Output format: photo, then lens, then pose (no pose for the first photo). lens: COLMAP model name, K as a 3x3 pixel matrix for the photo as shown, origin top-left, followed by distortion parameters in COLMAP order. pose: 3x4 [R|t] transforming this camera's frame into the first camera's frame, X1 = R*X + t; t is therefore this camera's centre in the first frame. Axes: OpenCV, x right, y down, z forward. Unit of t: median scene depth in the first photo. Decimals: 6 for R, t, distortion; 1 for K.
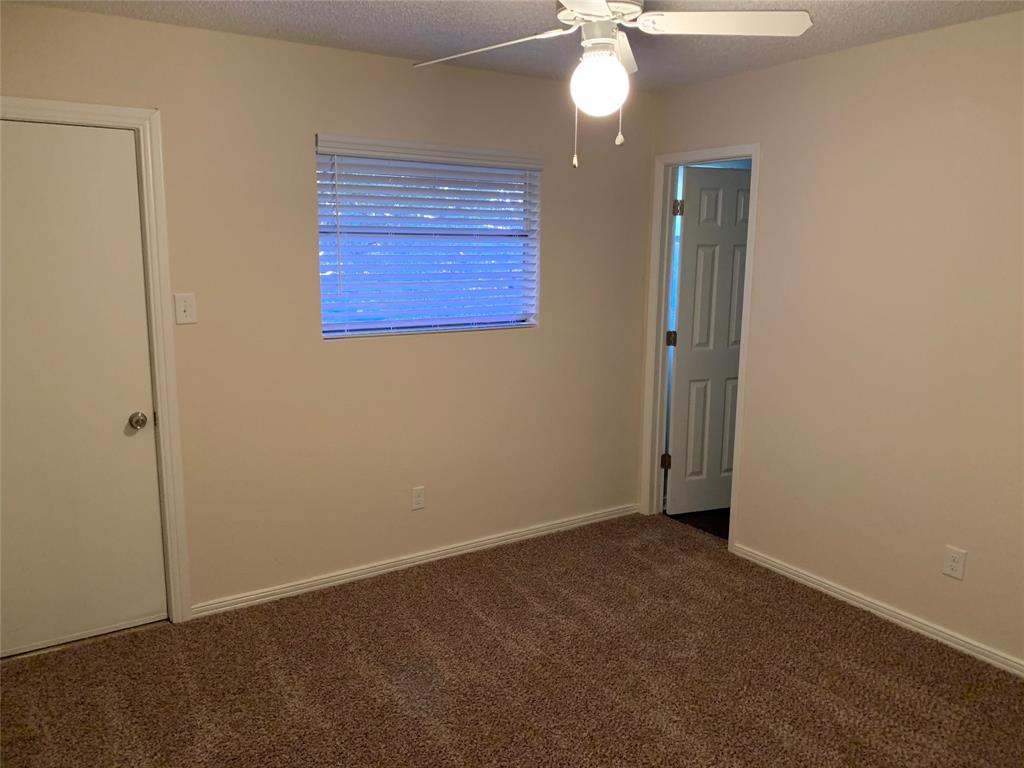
lens RADIAL K [[780.4, 0, 507.1], [0, 780.4, 381.3], [0, 0, 1]] dist [0.041602, -0.051615]
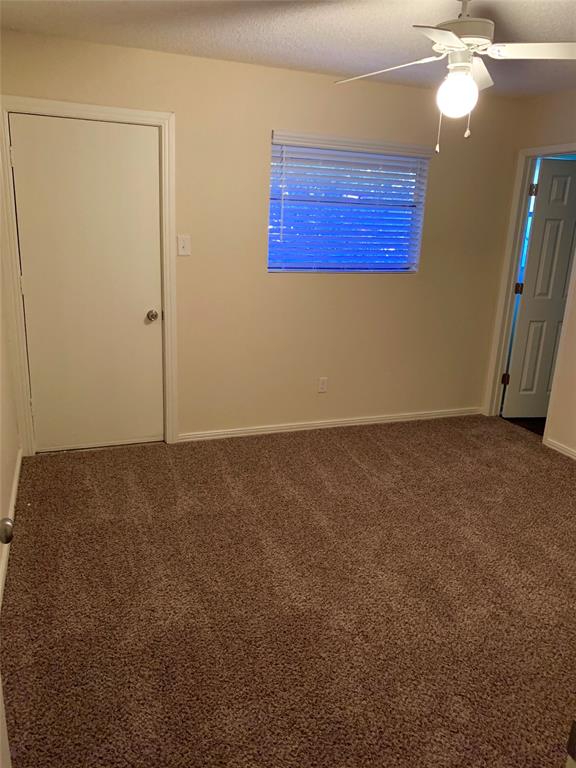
lens RADIAL K [[585.3, 0, 292.0], [0, 585.3, 380.4], [0, 0, 1]] dist [0.041602, -0.051615]
pose [[0.978737, 0.087257, -0.185632, 0.040866], [-0.069933, 0.992734, 0.097917, 0.043471], [0.192827, -0.082853, 0.977729, -0.121764]]
